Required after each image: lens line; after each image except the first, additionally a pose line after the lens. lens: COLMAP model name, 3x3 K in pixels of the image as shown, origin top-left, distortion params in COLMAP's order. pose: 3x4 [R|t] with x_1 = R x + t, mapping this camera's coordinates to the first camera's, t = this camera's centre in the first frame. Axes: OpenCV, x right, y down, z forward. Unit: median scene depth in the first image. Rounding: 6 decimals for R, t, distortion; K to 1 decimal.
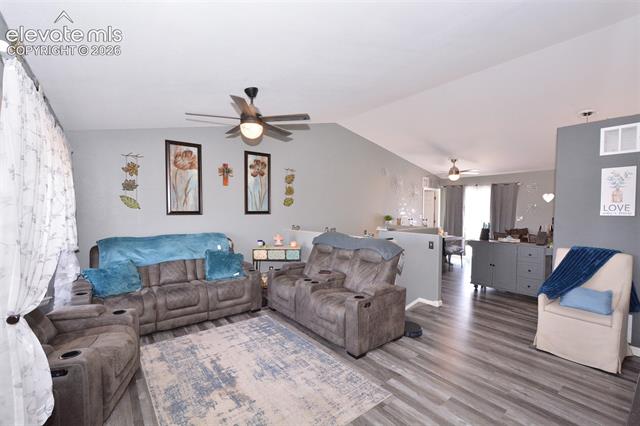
lens RADIAL K [[279.3, 0, 316.5], [0, 279.3, 218.7], [0, 0, 1]] dist [-0.000468, -0.000332]
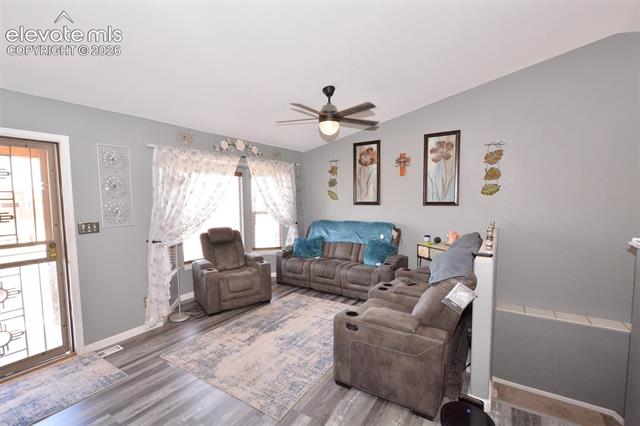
lens RADIAL K [[279.3, 0, 316.5], [0, 279.3, 218.7], [0, 0, 1]] dist [-0.000468, -0.000332]
pose [[0.335307, 0.061272, -0.940114, 0.560588], [-0.024382, 0.998113, 0.056356, -0.018051], [0.941793, 0.004025, 0.336168, 0.428794]]
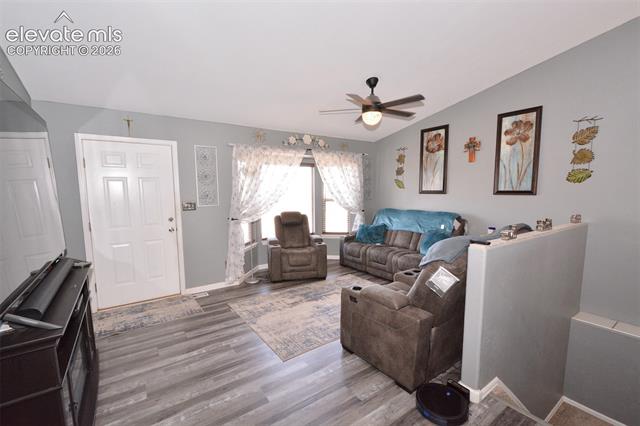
lens RADIAL K [[276.6, 0, 317.4], [0, 276.6, 219.4], [0, 0, 1]] dist [0.000060, -0.007428]
pose [[-0.035094, 0.102632, -0.994100, 0.662308], [-0.032331, 0.994076, 0.103771, -0.012255], [0.998861, 0.035782, -0.031568, 0.598195]]
